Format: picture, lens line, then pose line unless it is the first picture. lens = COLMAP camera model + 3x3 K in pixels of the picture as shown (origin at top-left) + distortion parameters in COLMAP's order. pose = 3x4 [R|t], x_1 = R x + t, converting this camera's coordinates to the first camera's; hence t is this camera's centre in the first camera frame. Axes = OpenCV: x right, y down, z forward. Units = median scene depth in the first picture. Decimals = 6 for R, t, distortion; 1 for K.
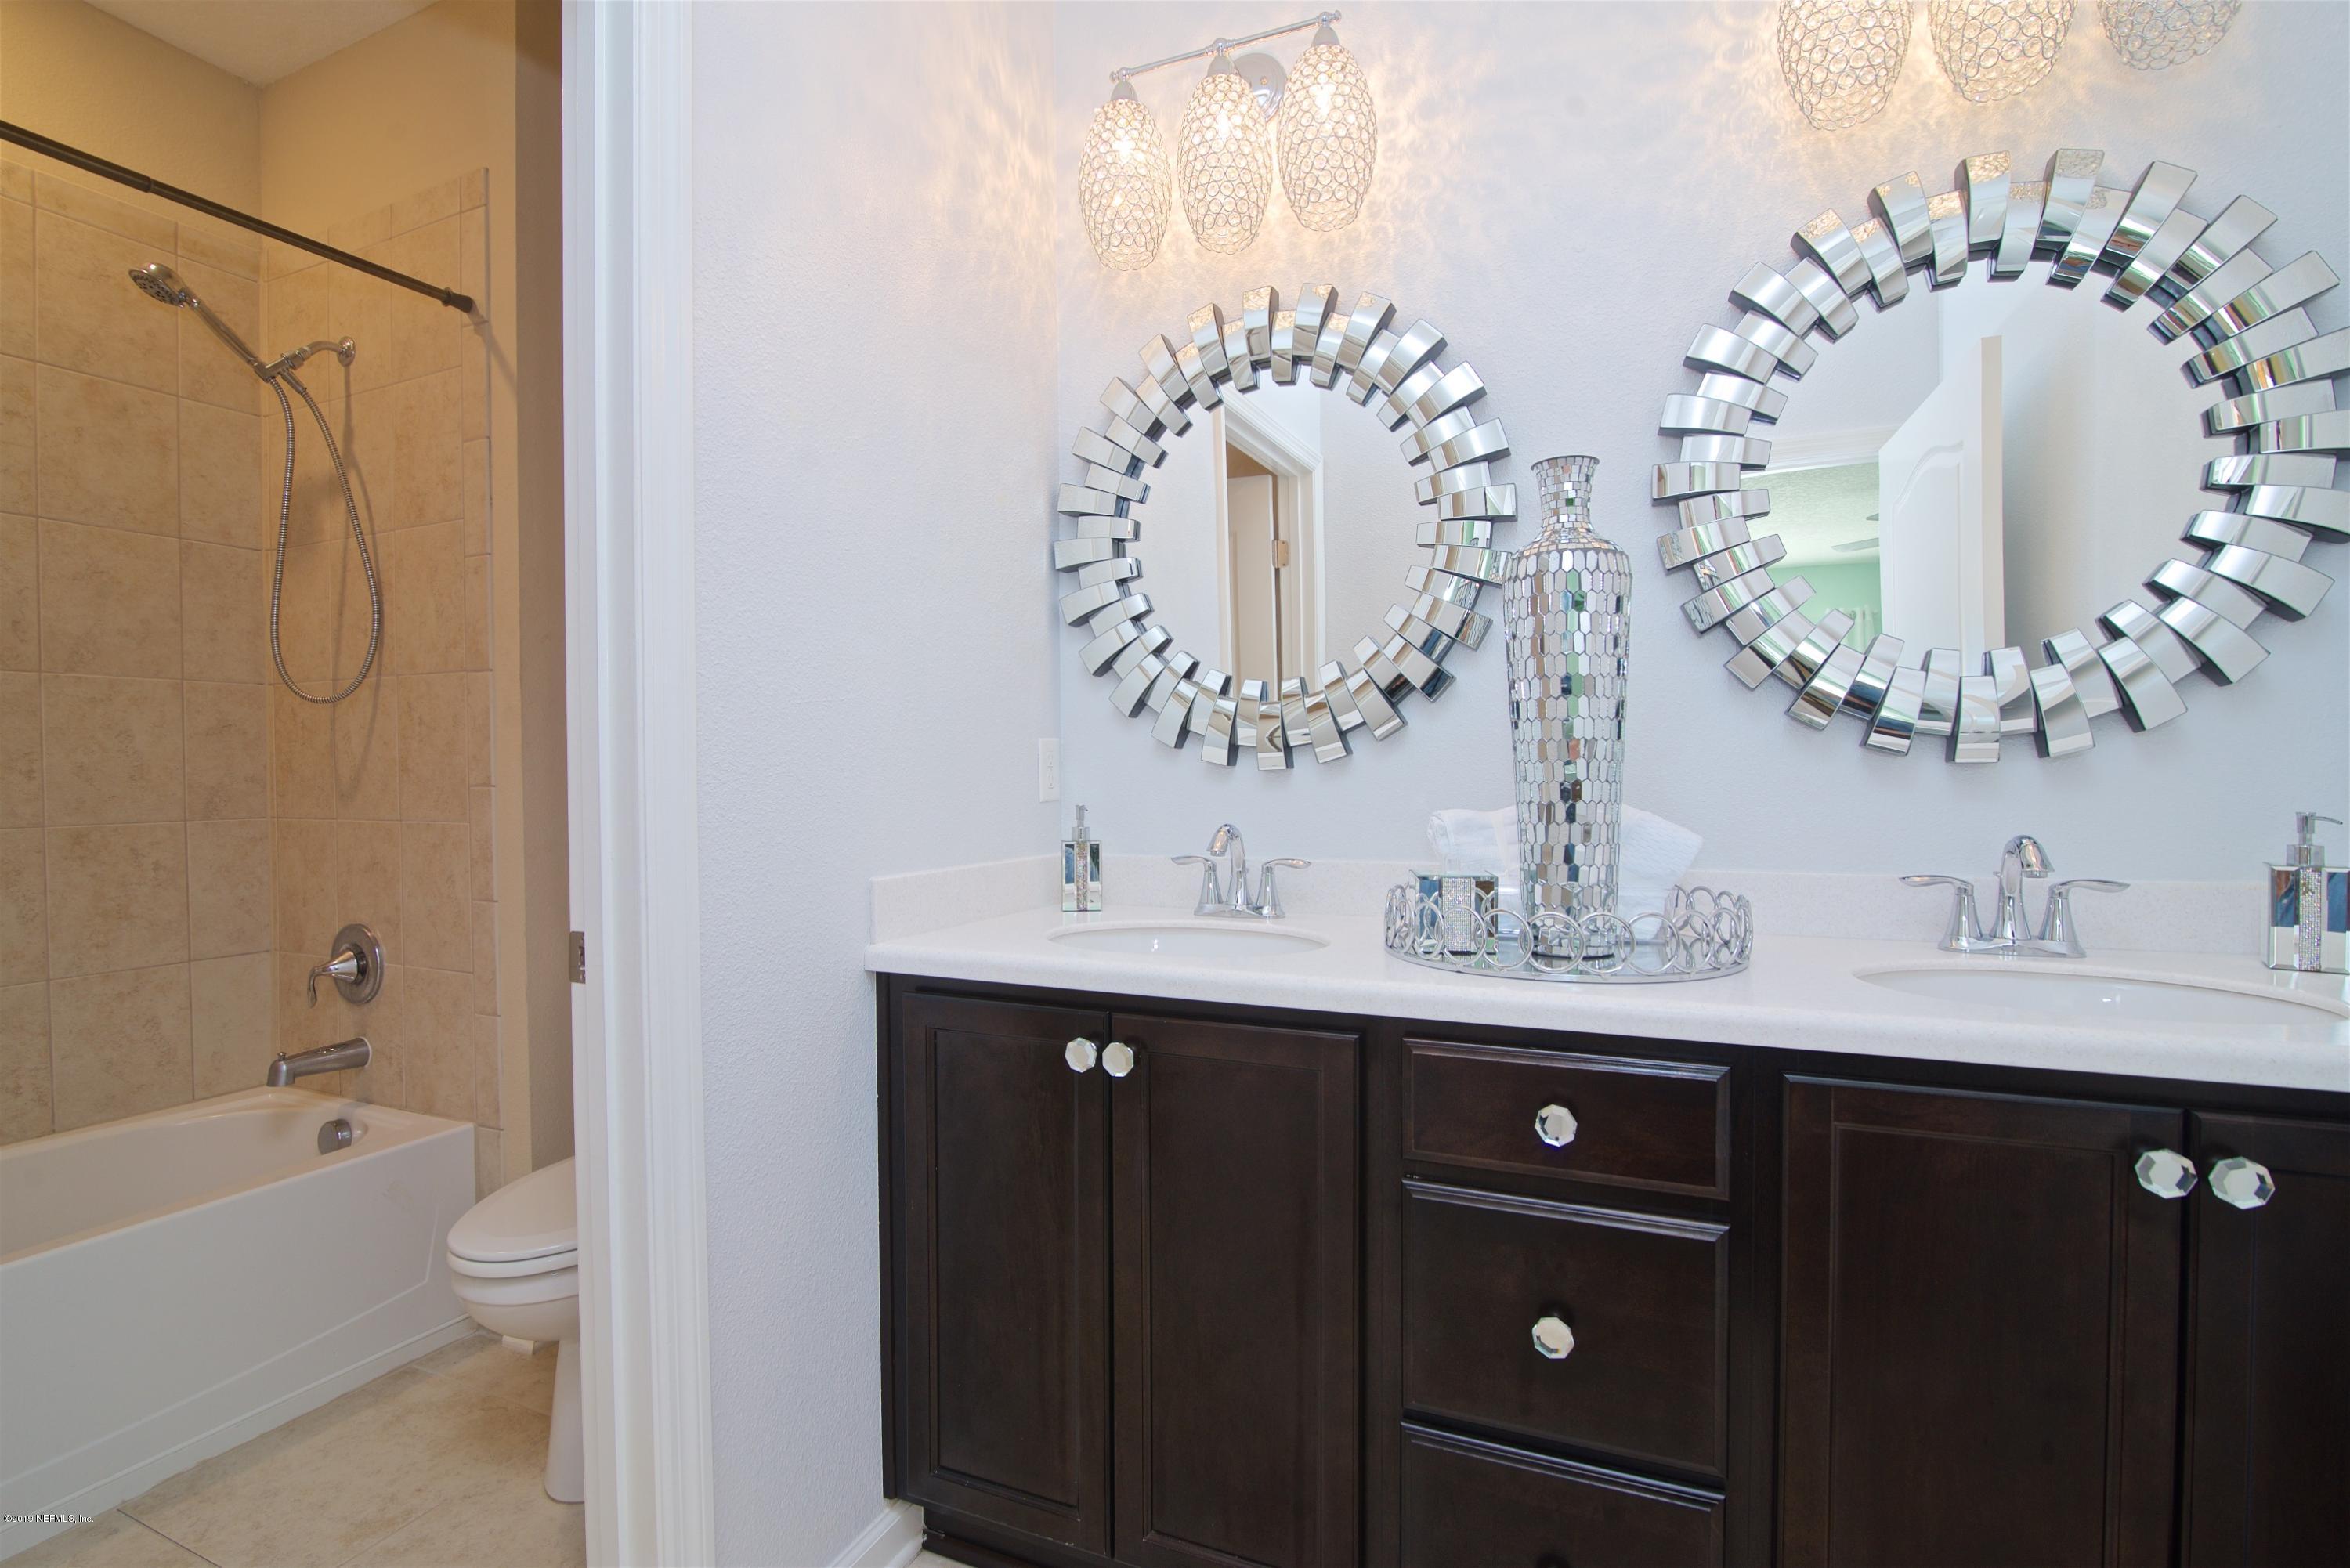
lens RADIAL K [[1092.0, 0, 1172.0], [0, 1092.0, 785.9], [0, 0, 1]] dist [-0.029115, -0.000373]
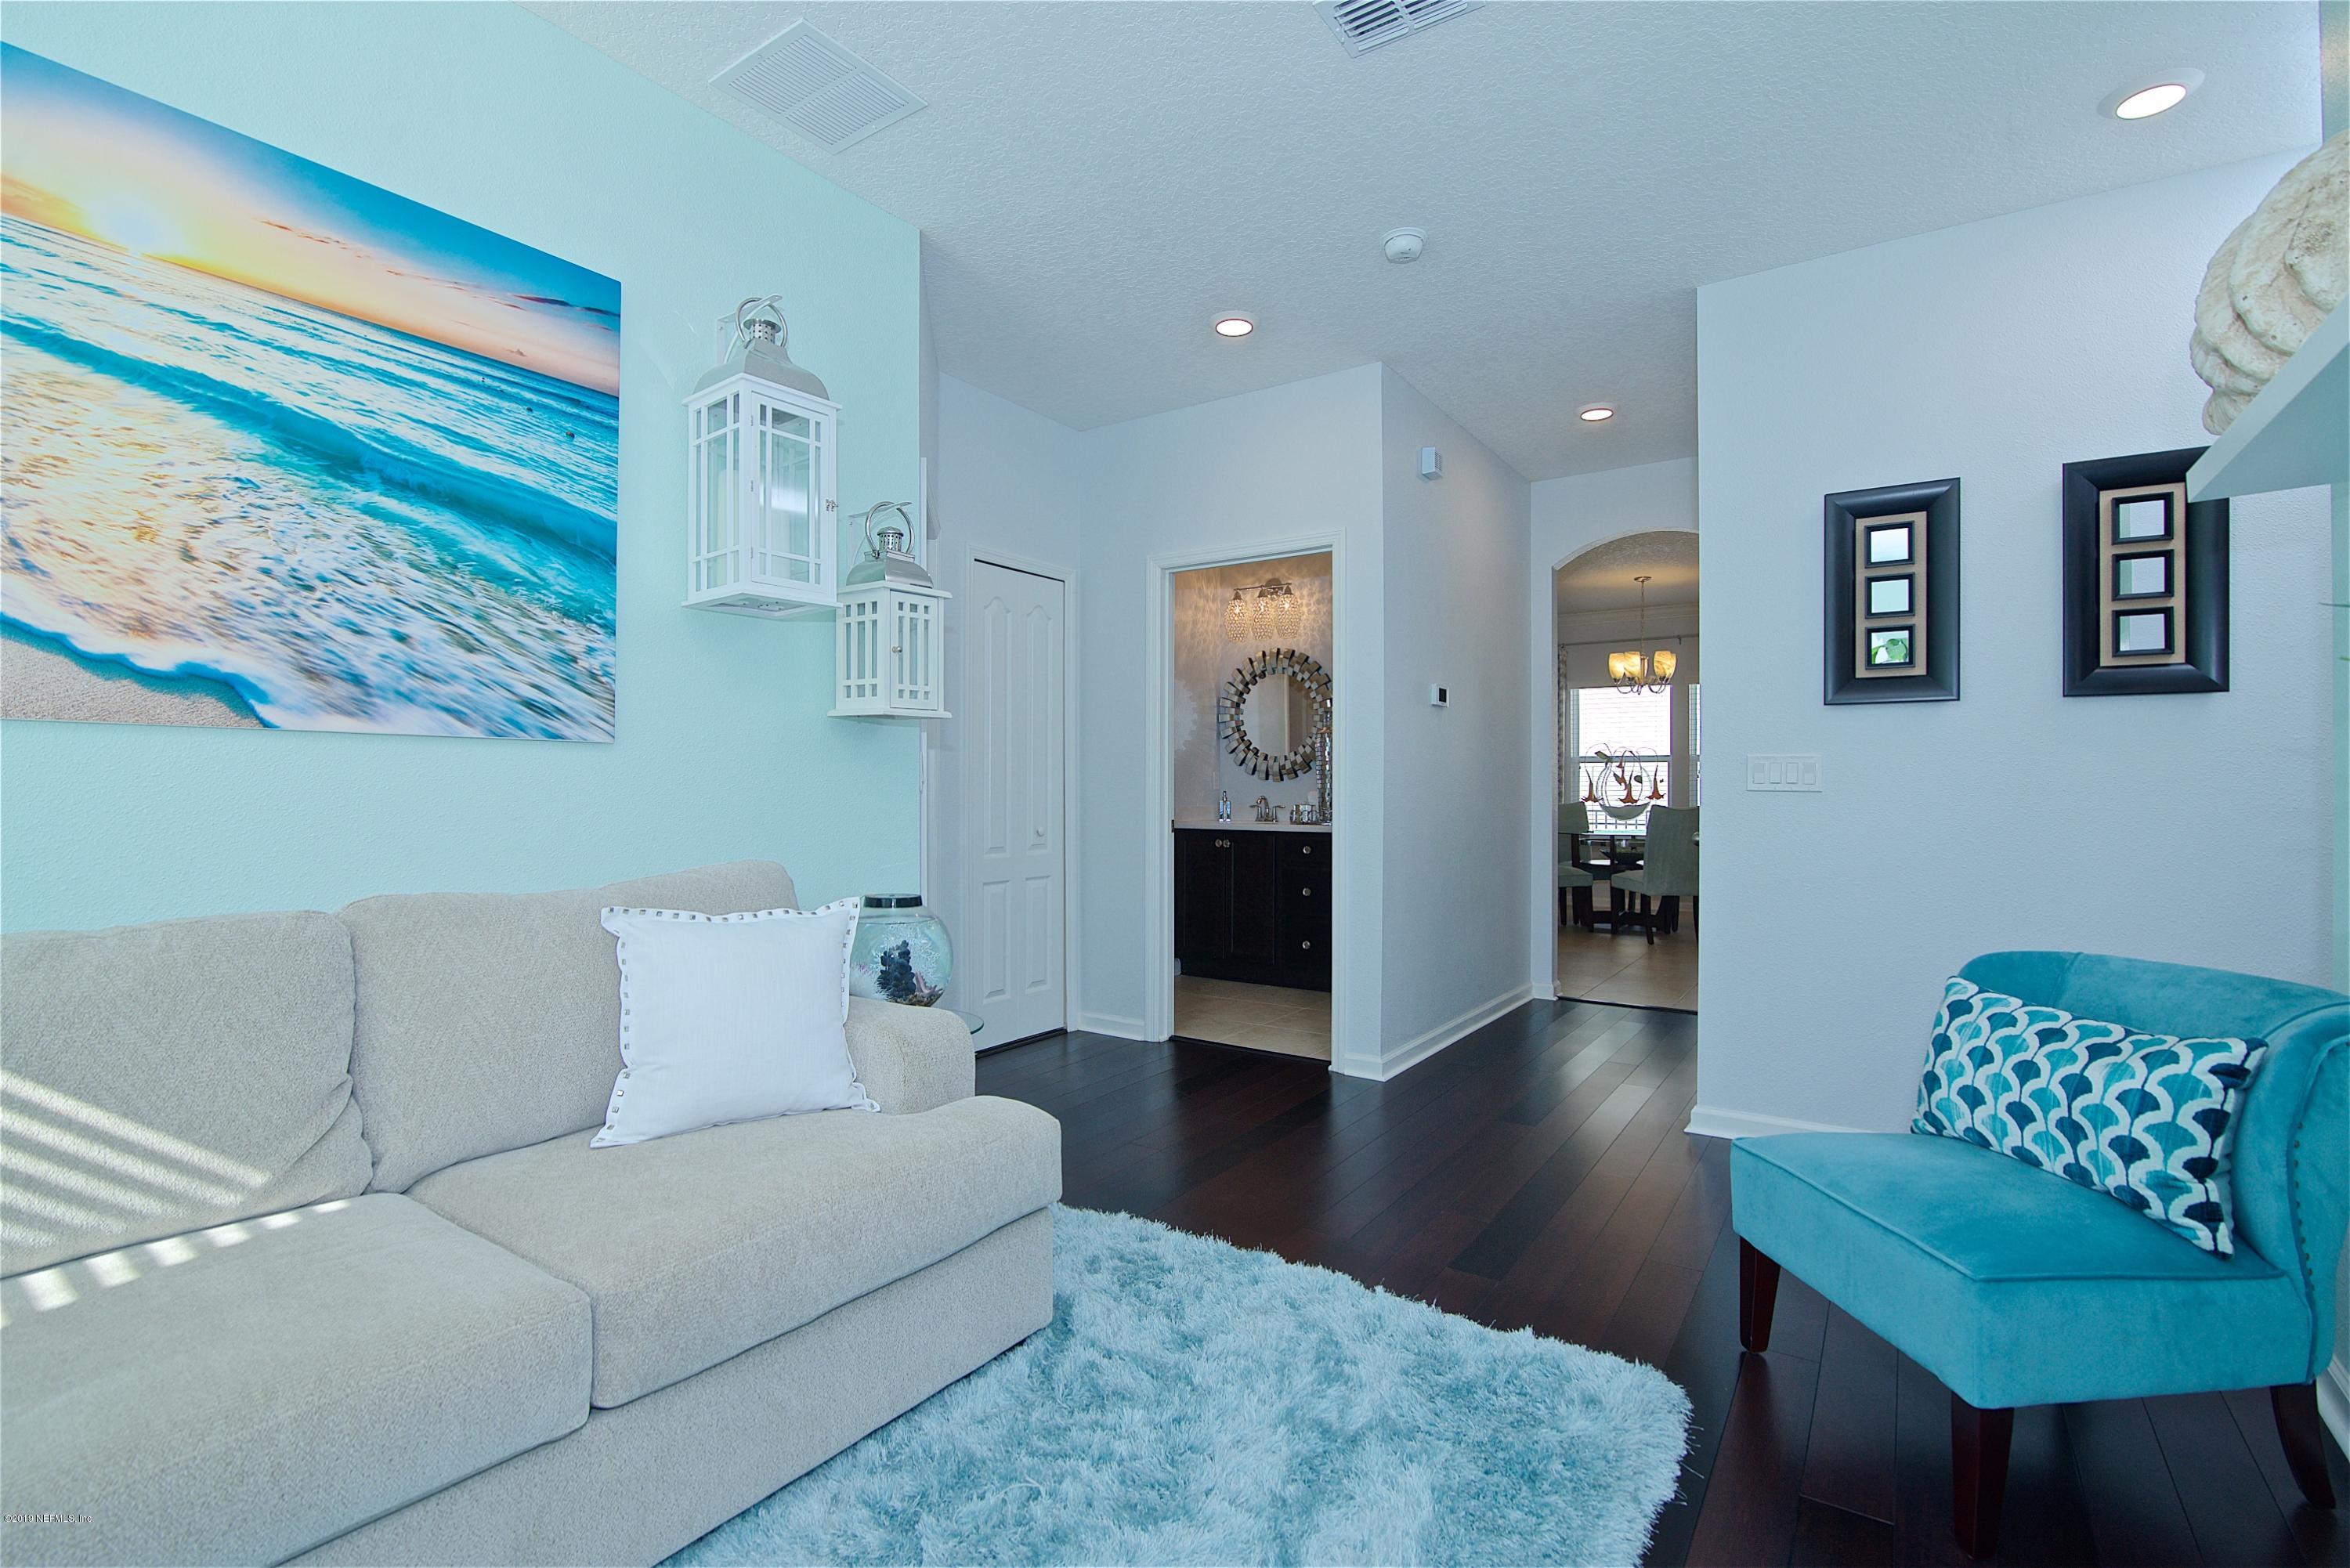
lens RADIAL K [[1092.0, 0, 1176.7], [0, 1092.0, 782.6], [0, 0, 1]] dist [-0.029115, -0.000373]
pose [[0.983378, 0.009732, -0.181307, 0.410788], [-0.011732, 0.999882, -0.009962, 0.030667], [0.181188, 0.011924, 0.983376, -2.544984]]
